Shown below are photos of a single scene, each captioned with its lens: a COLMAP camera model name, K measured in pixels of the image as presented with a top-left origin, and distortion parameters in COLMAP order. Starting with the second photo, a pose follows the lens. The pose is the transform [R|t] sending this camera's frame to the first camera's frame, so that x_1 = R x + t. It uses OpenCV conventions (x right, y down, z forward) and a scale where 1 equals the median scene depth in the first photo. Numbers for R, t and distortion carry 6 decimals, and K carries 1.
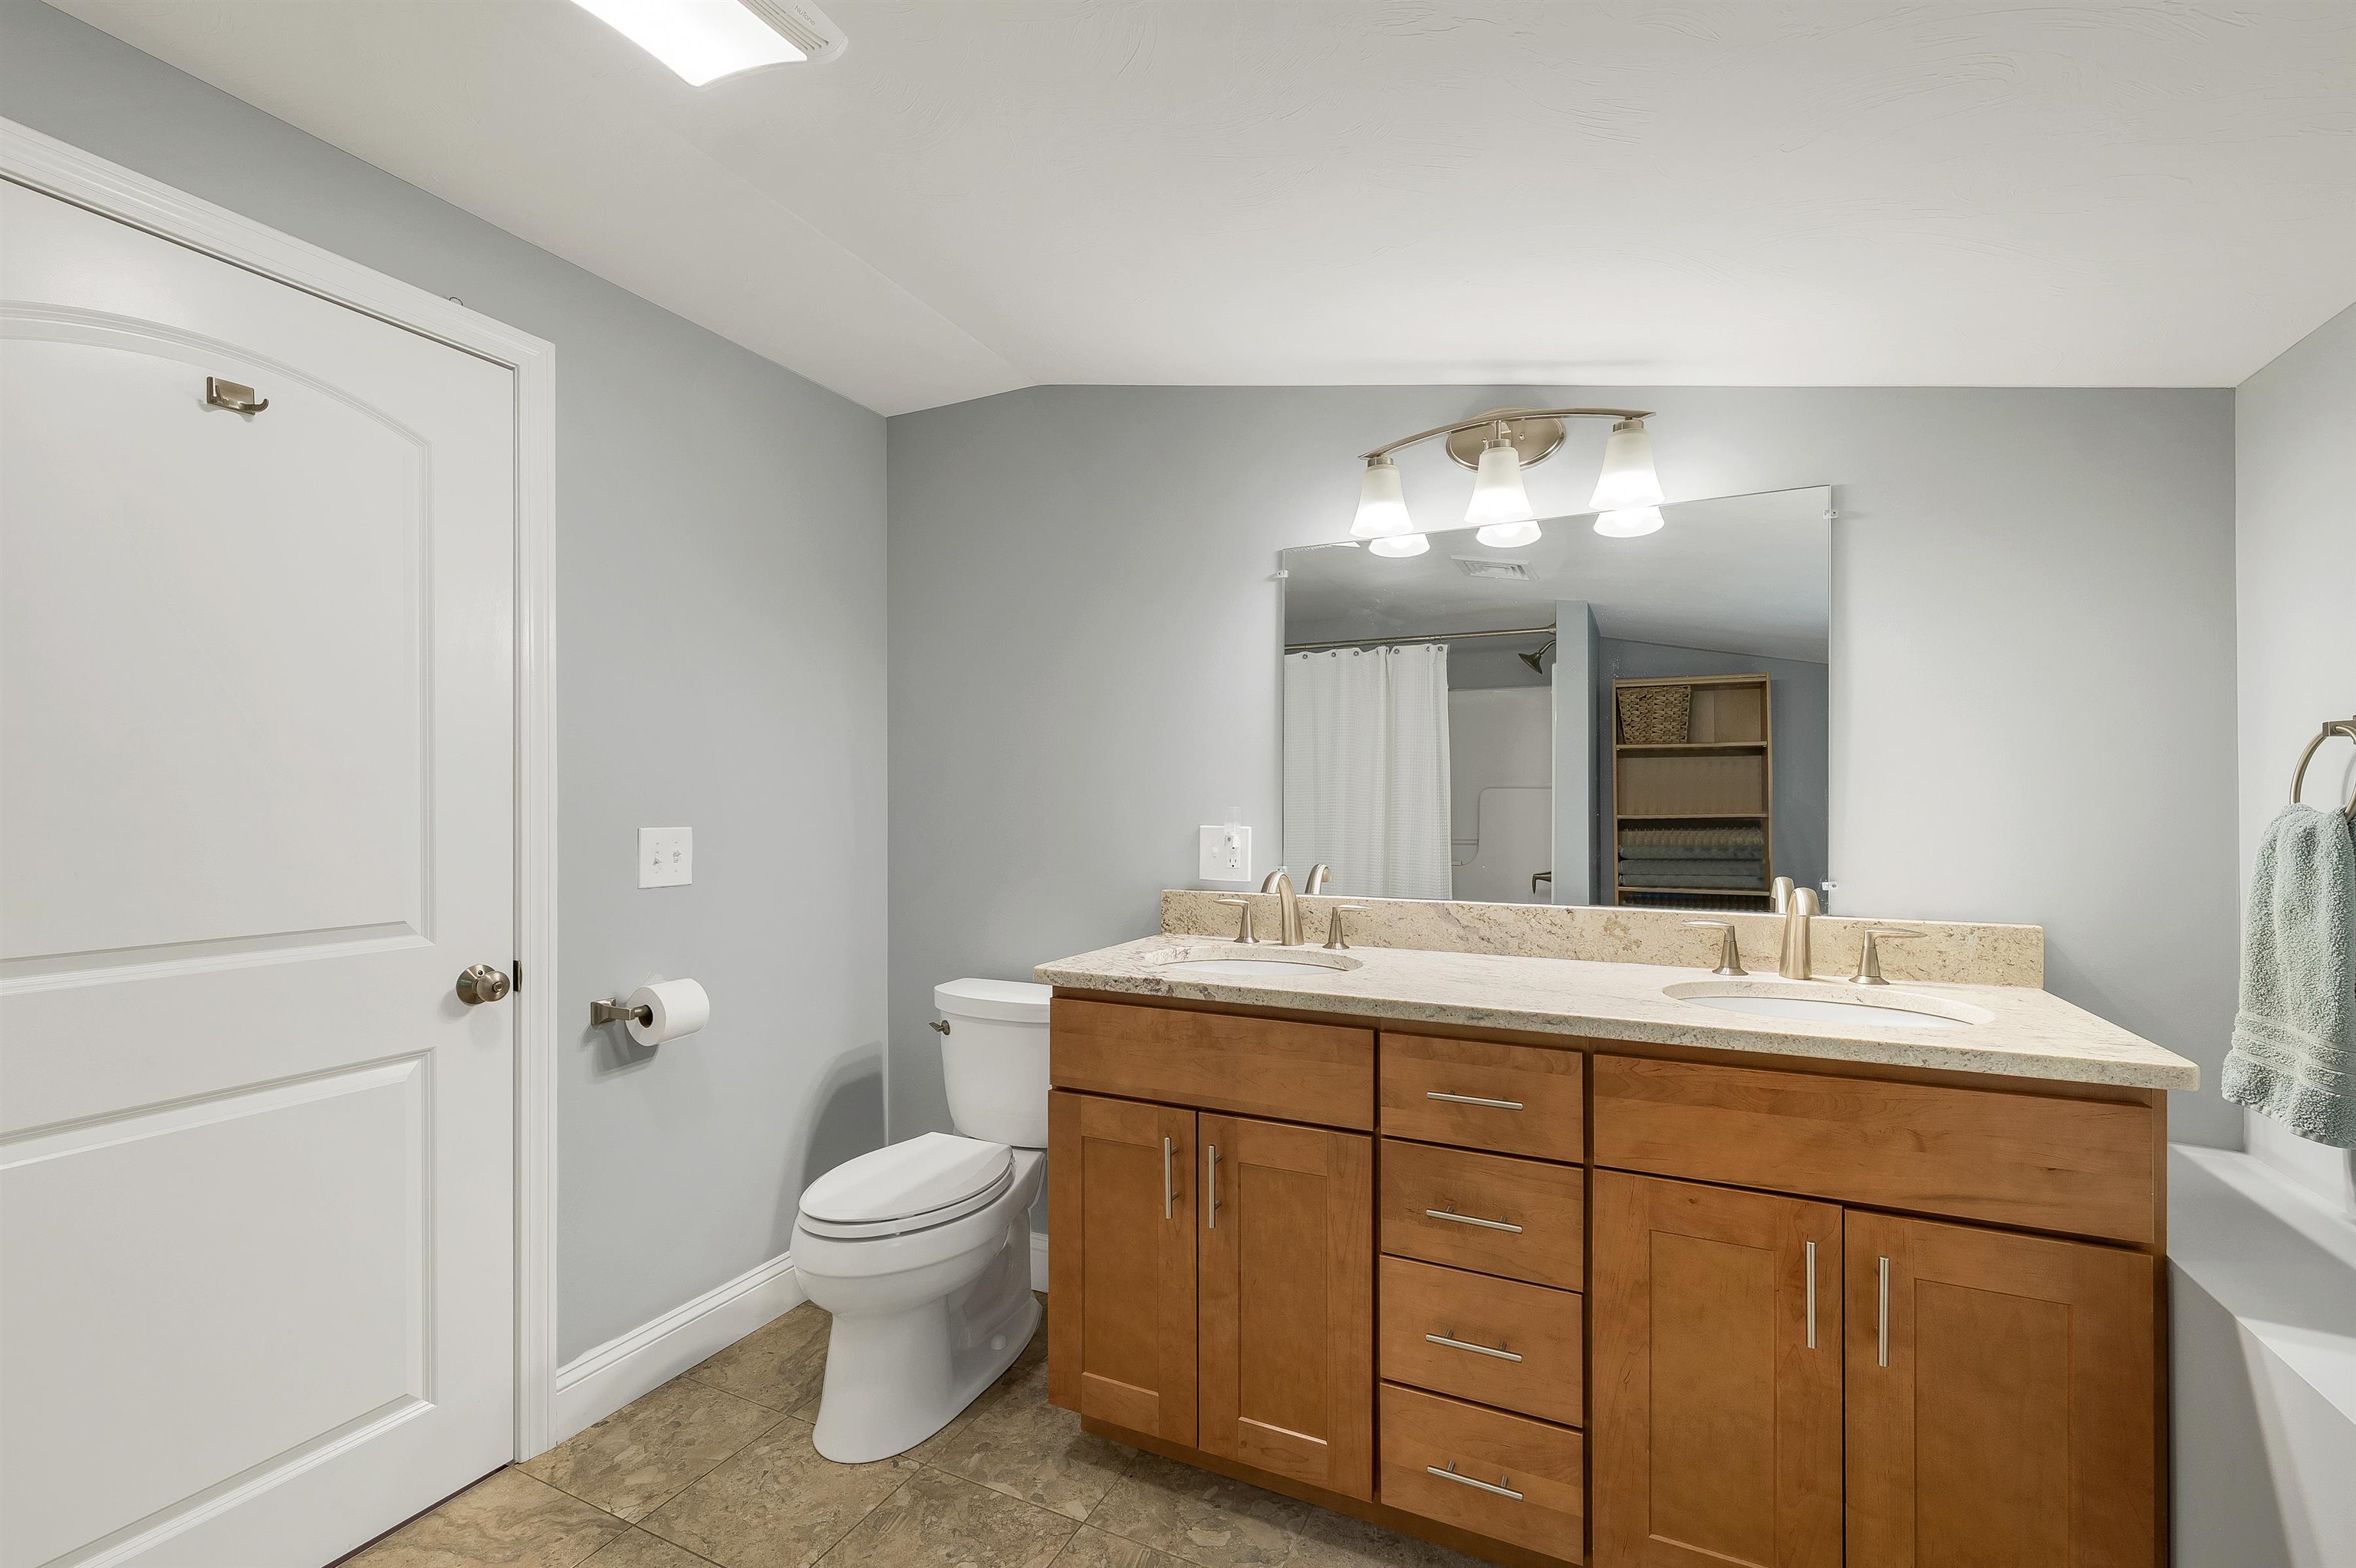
lens RADIAL K [[1027.2, 0, 1189.4], [0, 1027.2, 803.2], [0, 0, 1]] dist [-0.000621, -0.000048]
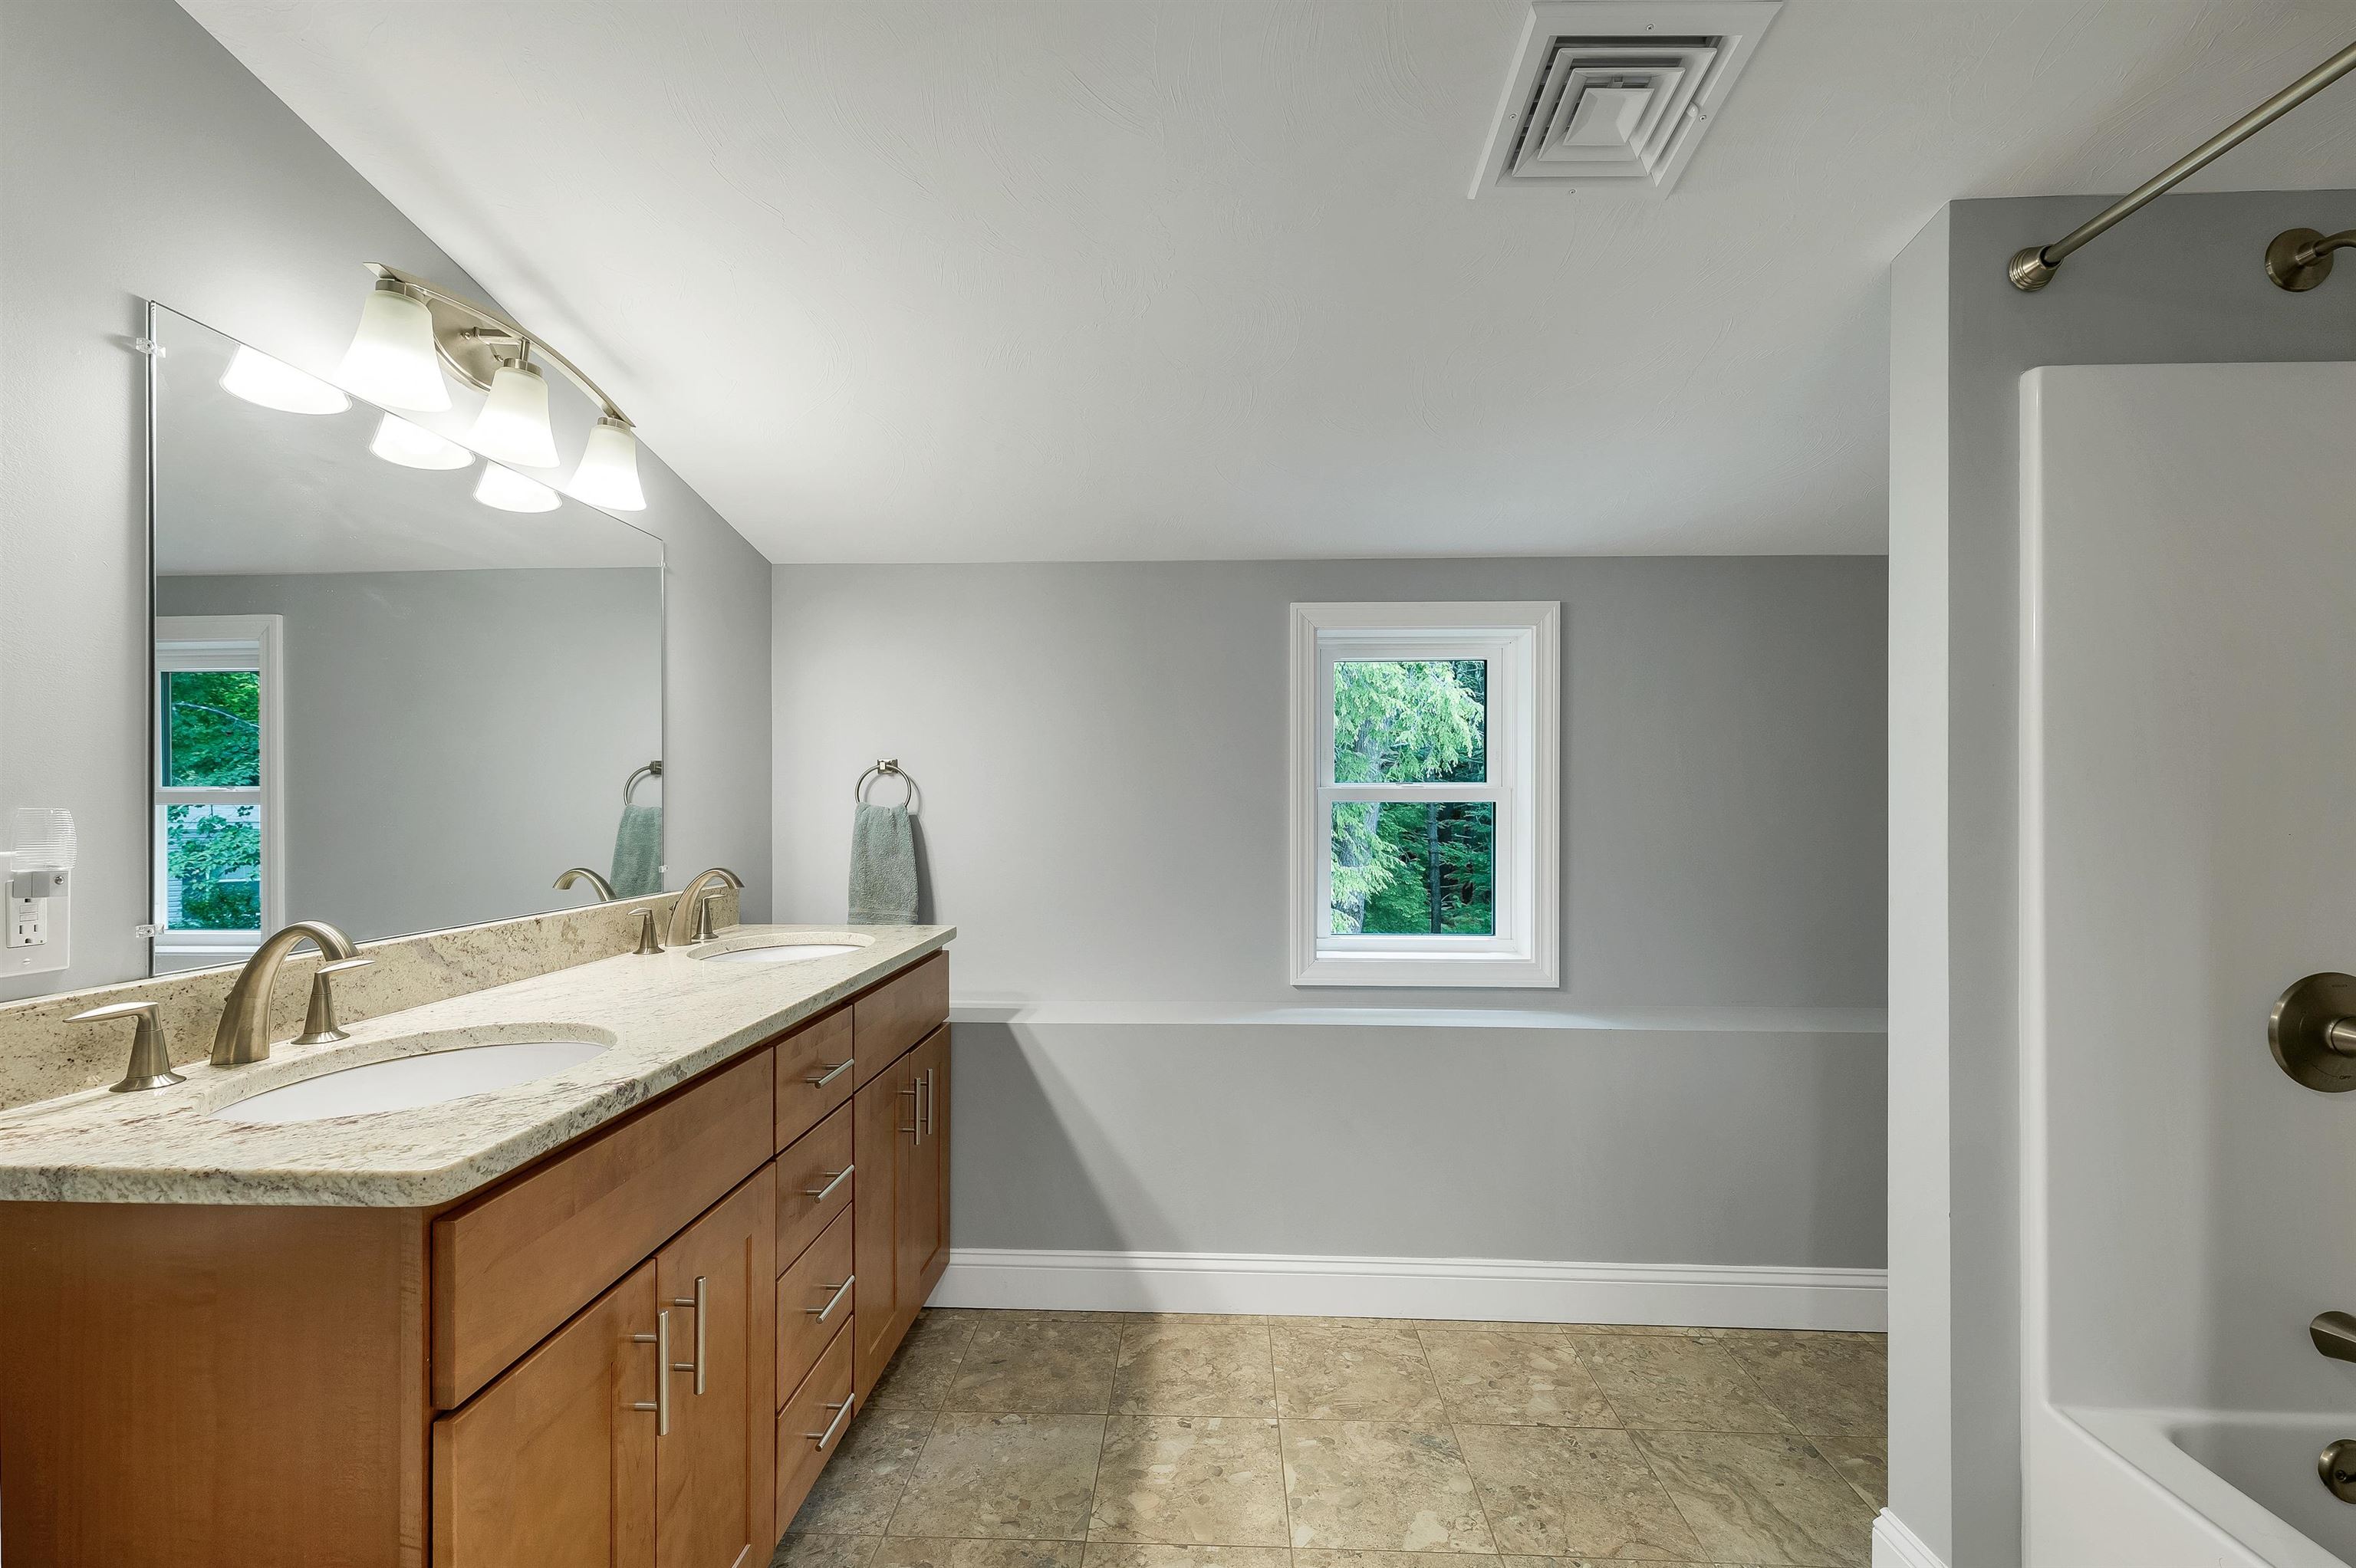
lens RADIAL K [[985.2, 0, 1179.5], [0, 985.2, 795.0], [0, 0, 1]] dist [-0.001395, 0.000197]
pose [[-0.401352, 0.005671, 0.915906, -0.644469], [-0.001129, 0.999977, -0.006686, 0.000346], [-0.915923, -0.003718, -0.401337, 0.841769]]
